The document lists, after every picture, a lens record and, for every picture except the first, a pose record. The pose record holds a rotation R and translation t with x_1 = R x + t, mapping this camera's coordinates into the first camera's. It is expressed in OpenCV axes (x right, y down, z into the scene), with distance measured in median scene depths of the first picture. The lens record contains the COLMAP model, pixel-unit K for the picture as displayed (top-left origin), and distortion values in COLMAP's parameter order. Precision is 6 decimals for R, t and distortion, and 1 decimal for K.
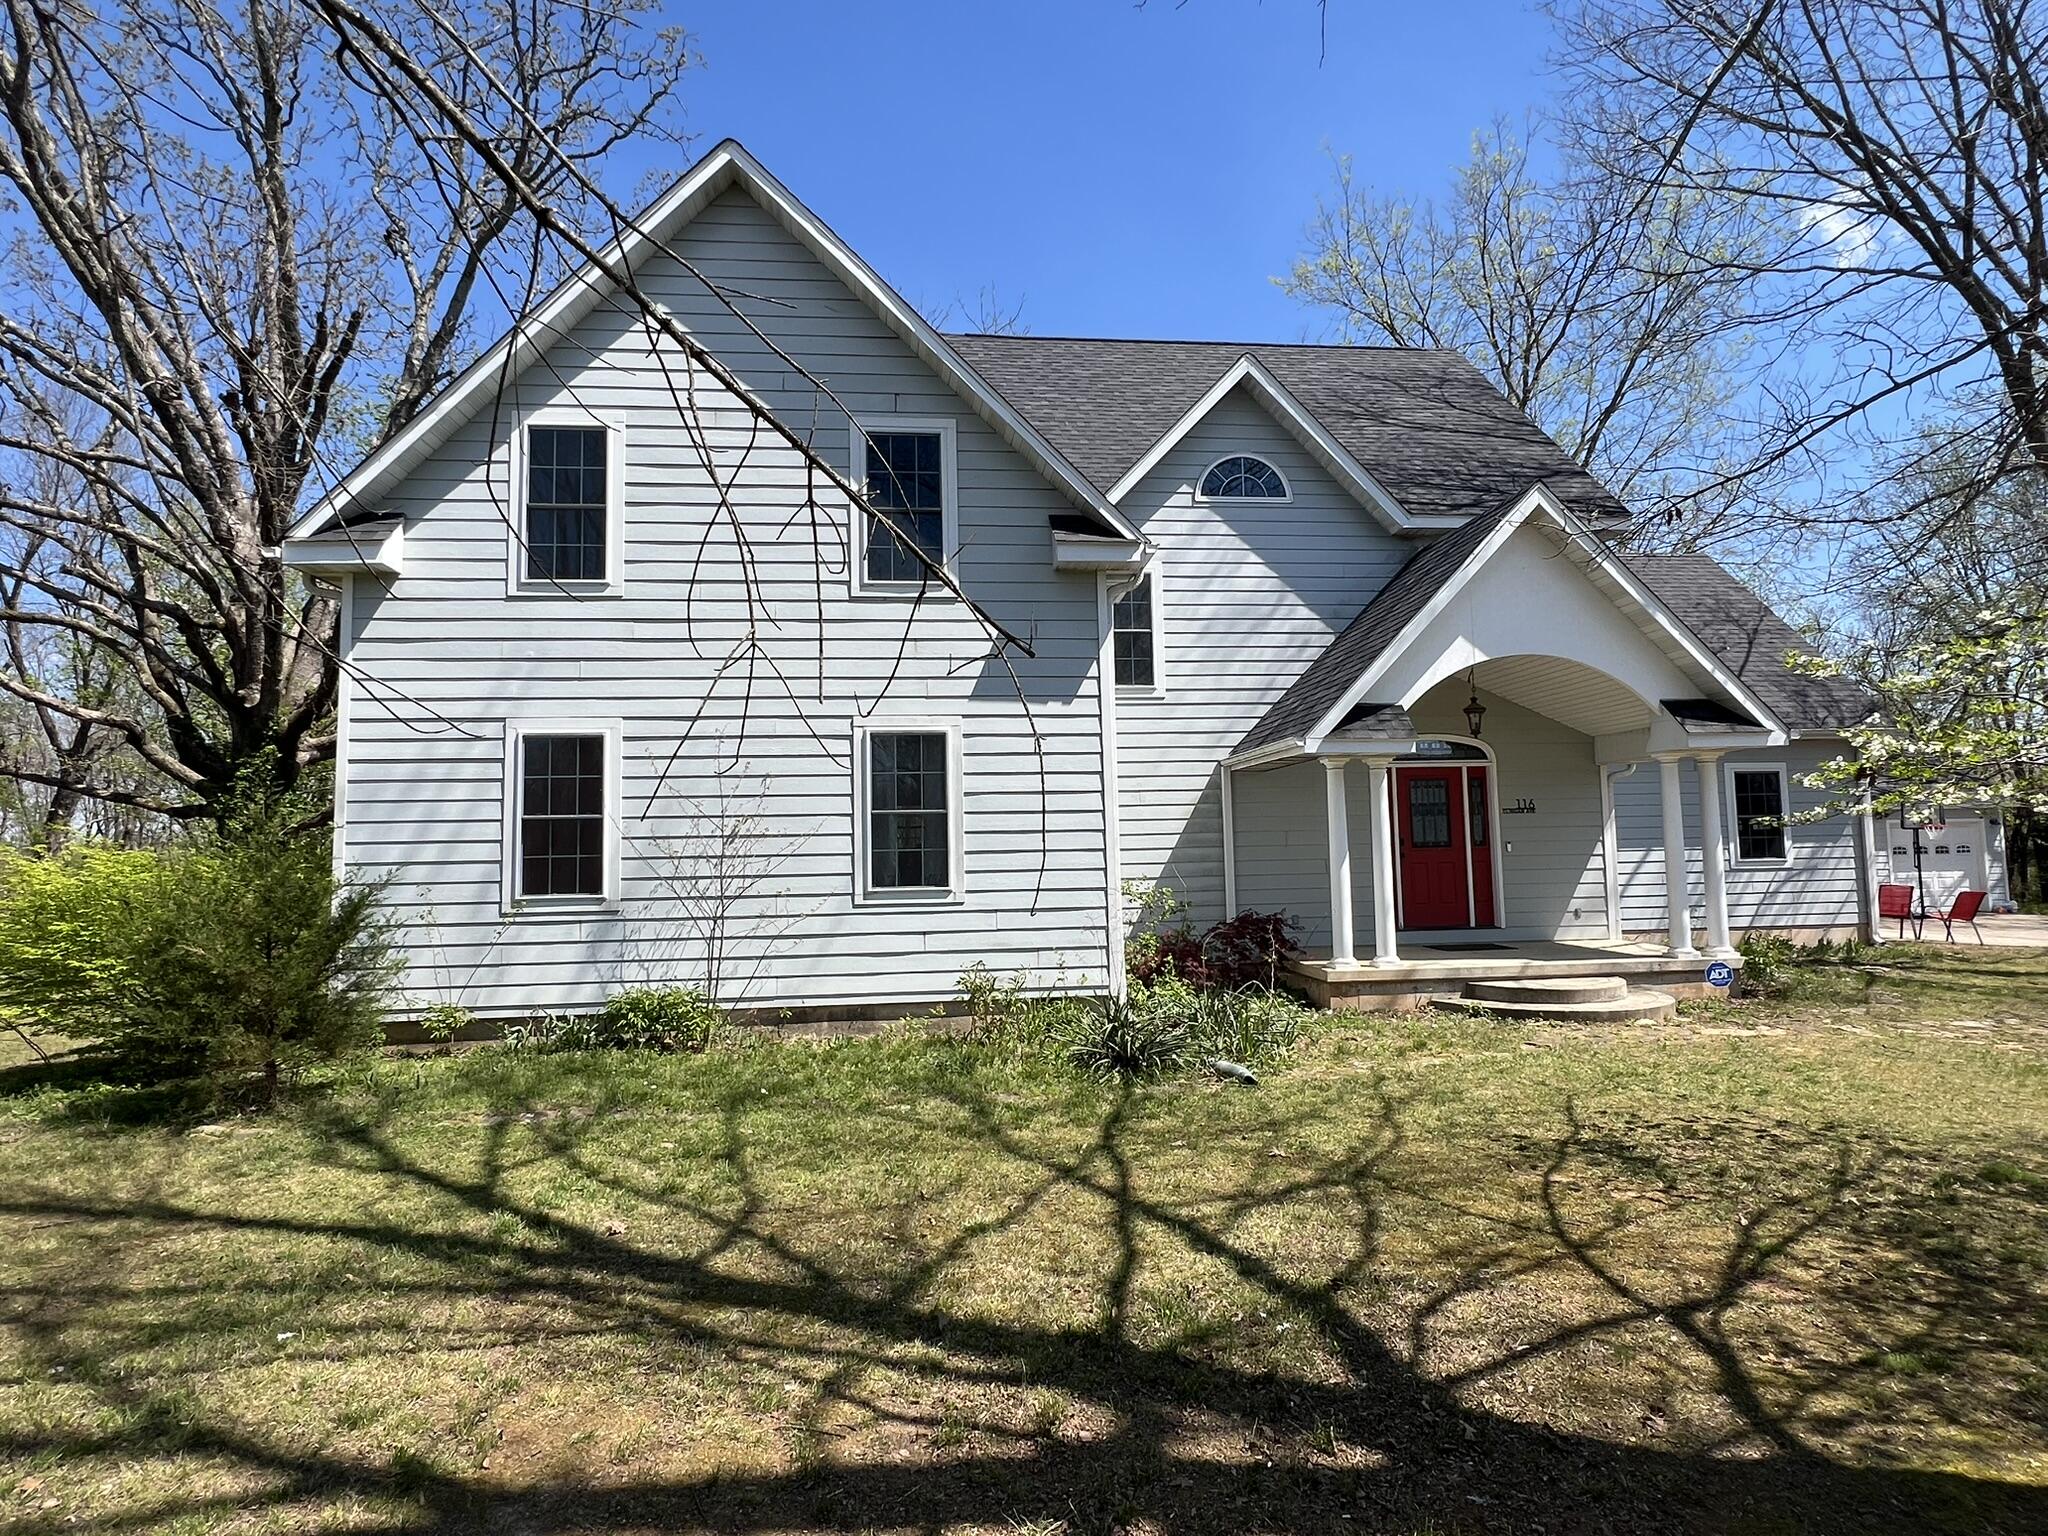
lens RADIAL K [[1081.0, 0, 1024.0], [0, 1081.0, 768.0], [0, 0, 1]] dist [0.005671, 0.000321]
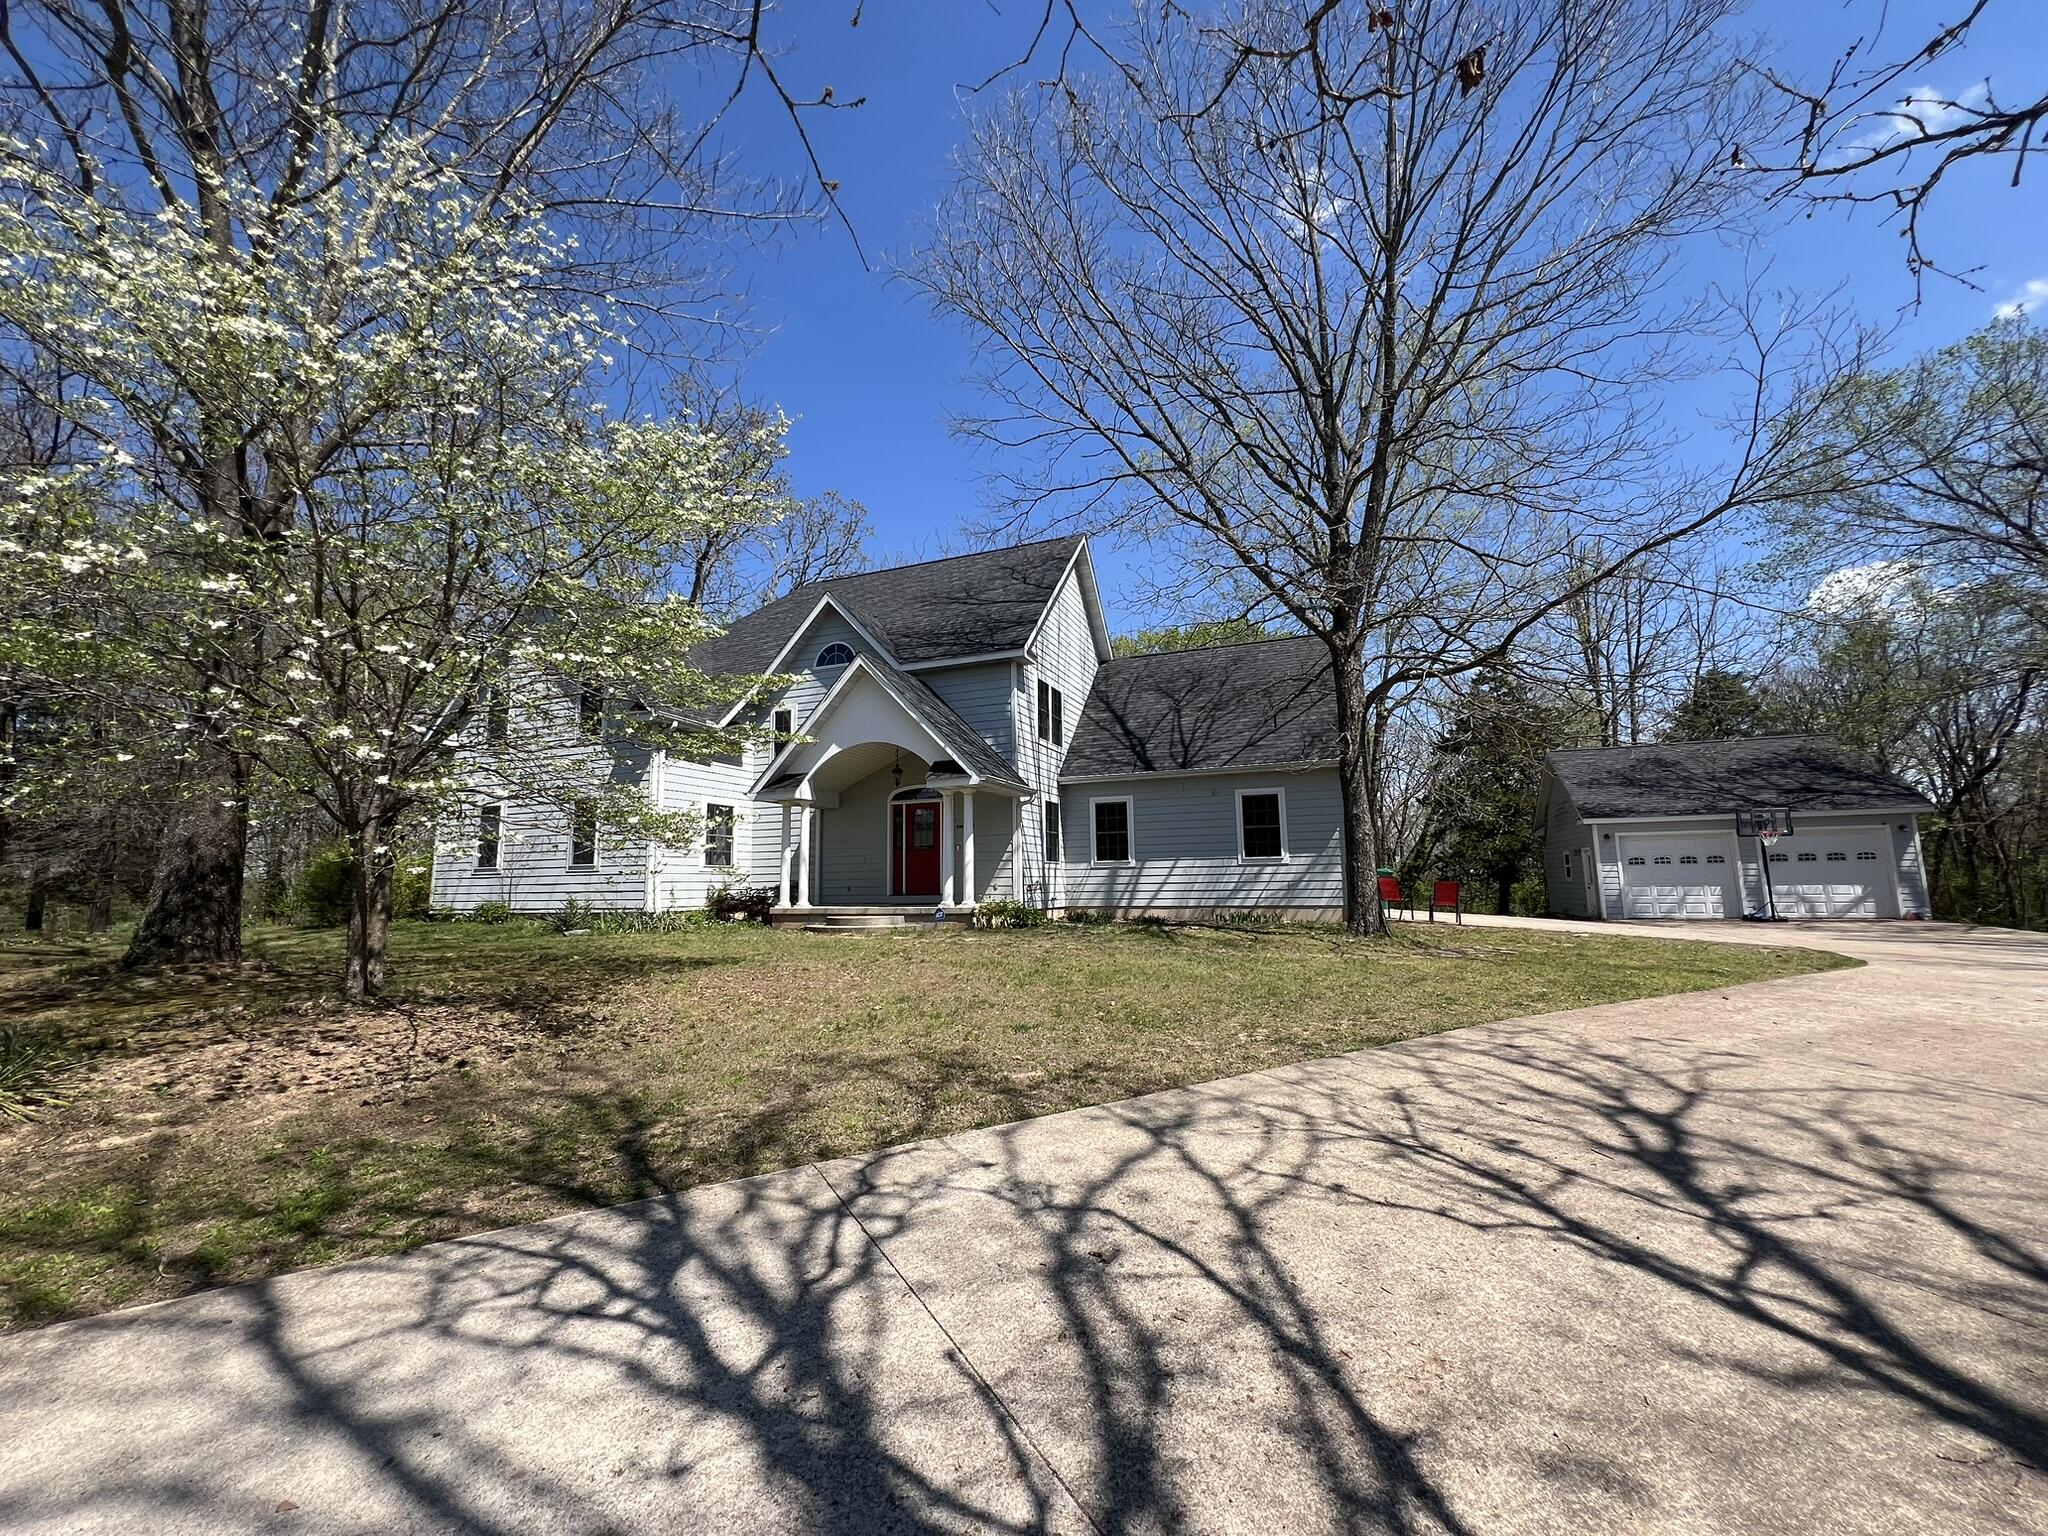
lens RADIAL K [[819.0, 0, 1024.0], [0, 819.0, 768.0], [0, 0, 1]] dist [-0.001224, 0.000272]
pose [[0.881262, -0.059914, -0.468815, 1.168748], [0.033519, 0.997358, -0.064453, 0.034658], [0.471438, 0.041085, 0.880942, -0.096020]]
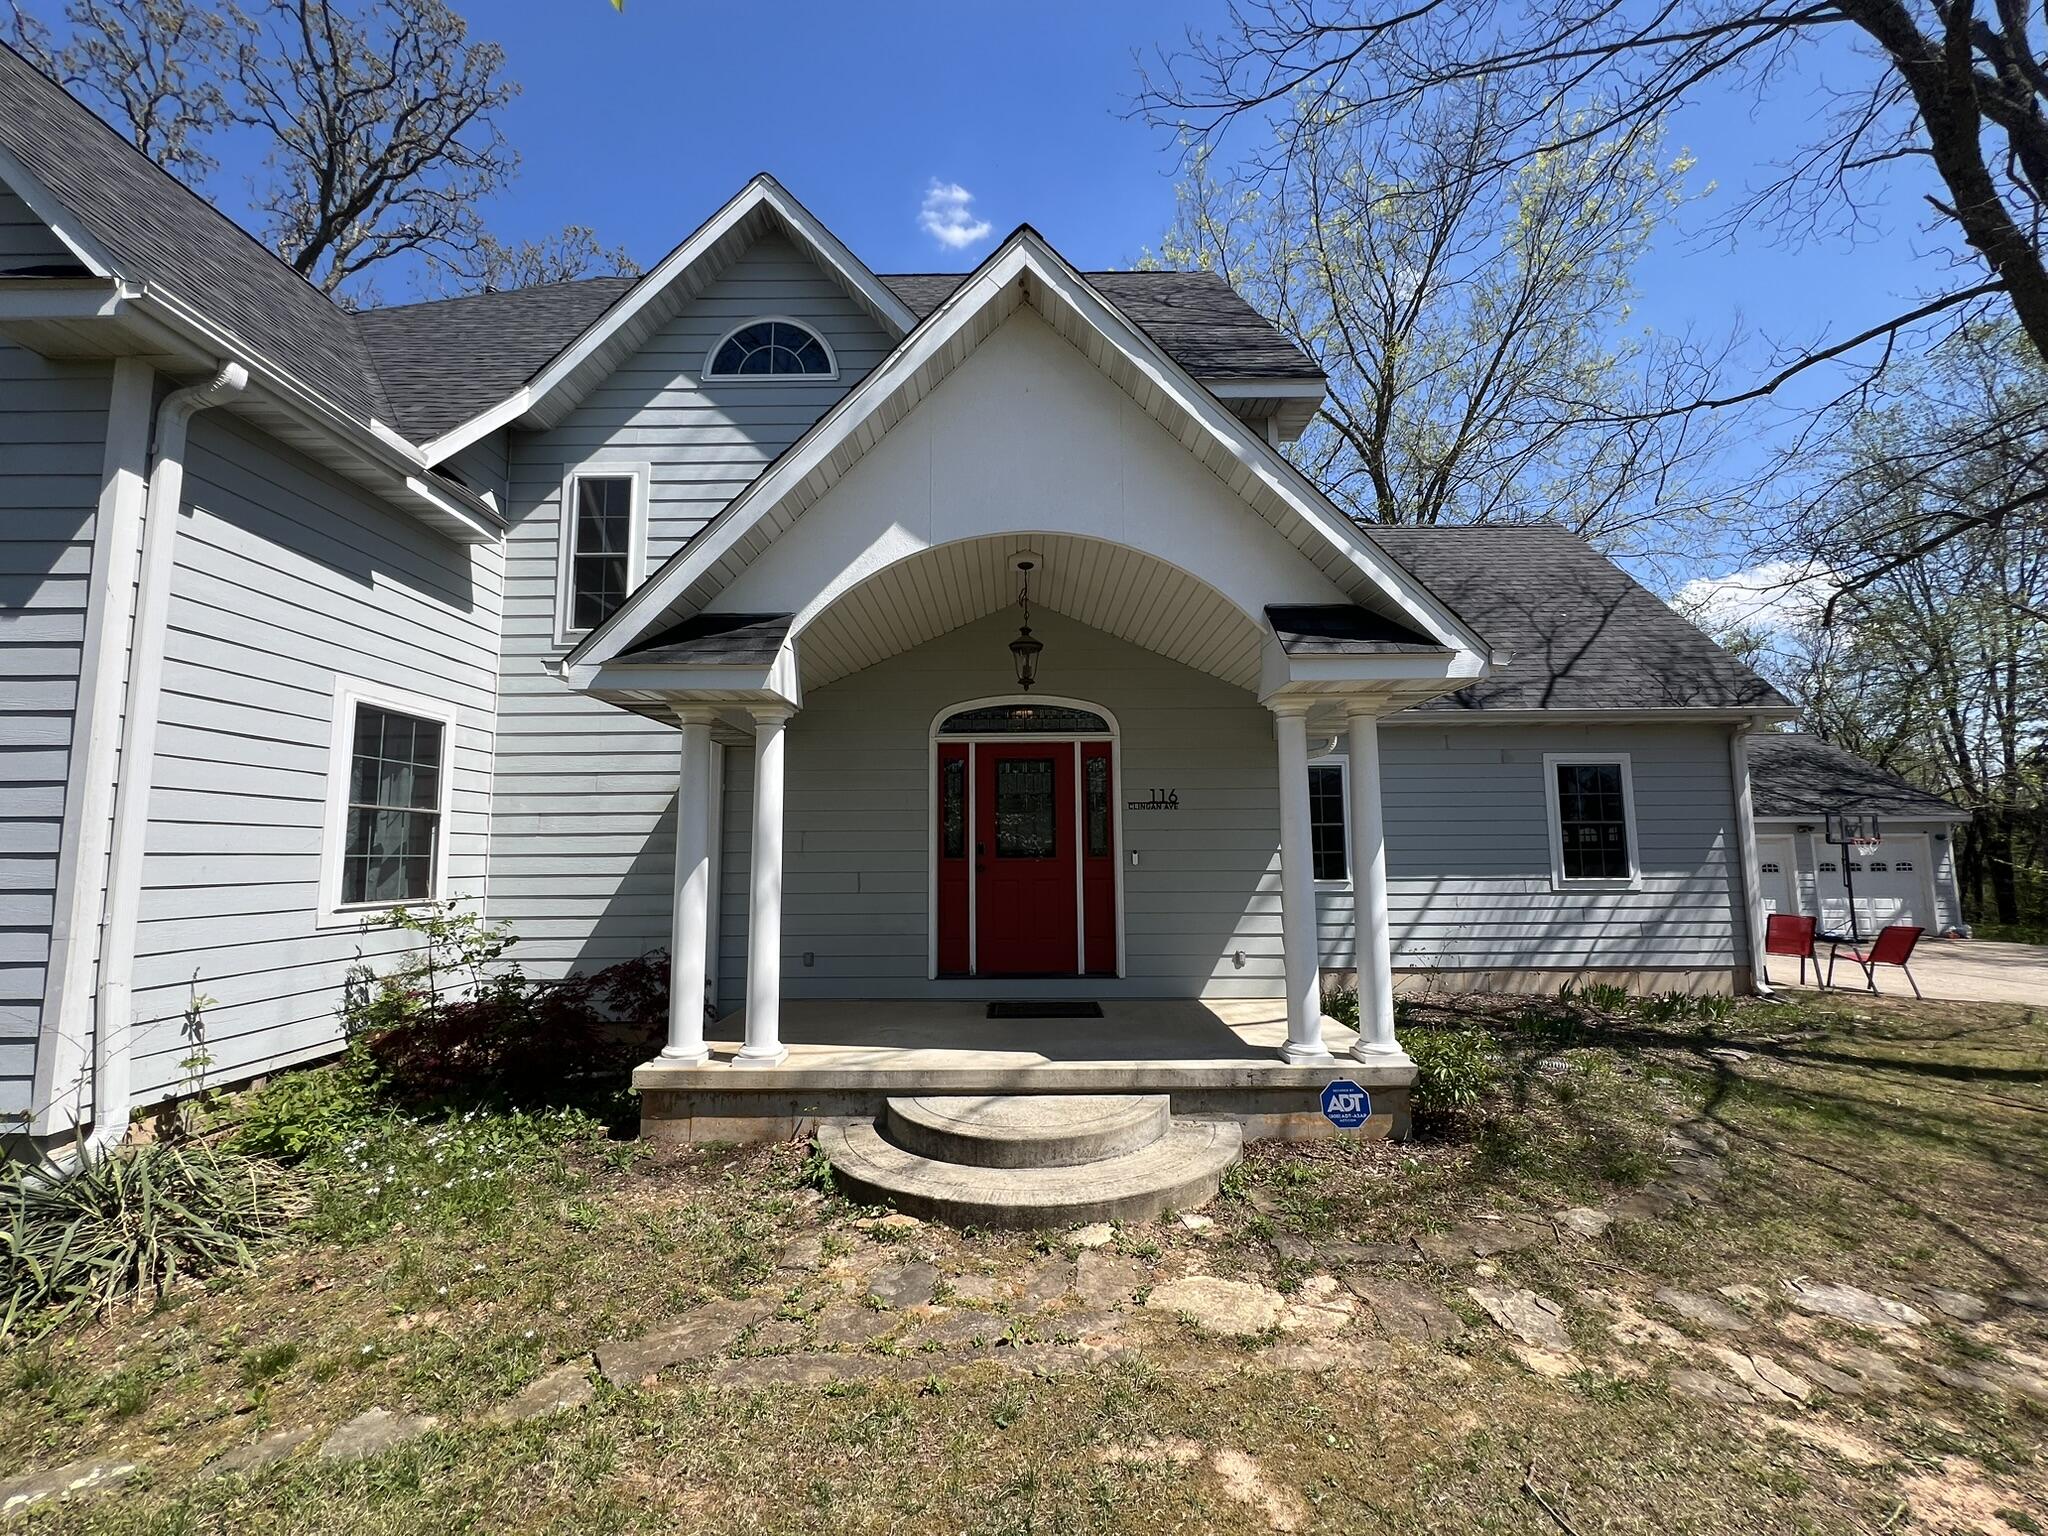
lens RADIAL K [[819.0, 0, 1024.0], [0, 819.0, 768.0], [0, 0, 1]] dist [-0.001224, 0.000272]
pose [[0.993193, 0.000886, -0.116481, 0.447006], [-0.004305, 0.999567, -0.029106, 0.031887], [0.116405, 0.029409, 0.992766, 0.485455]]
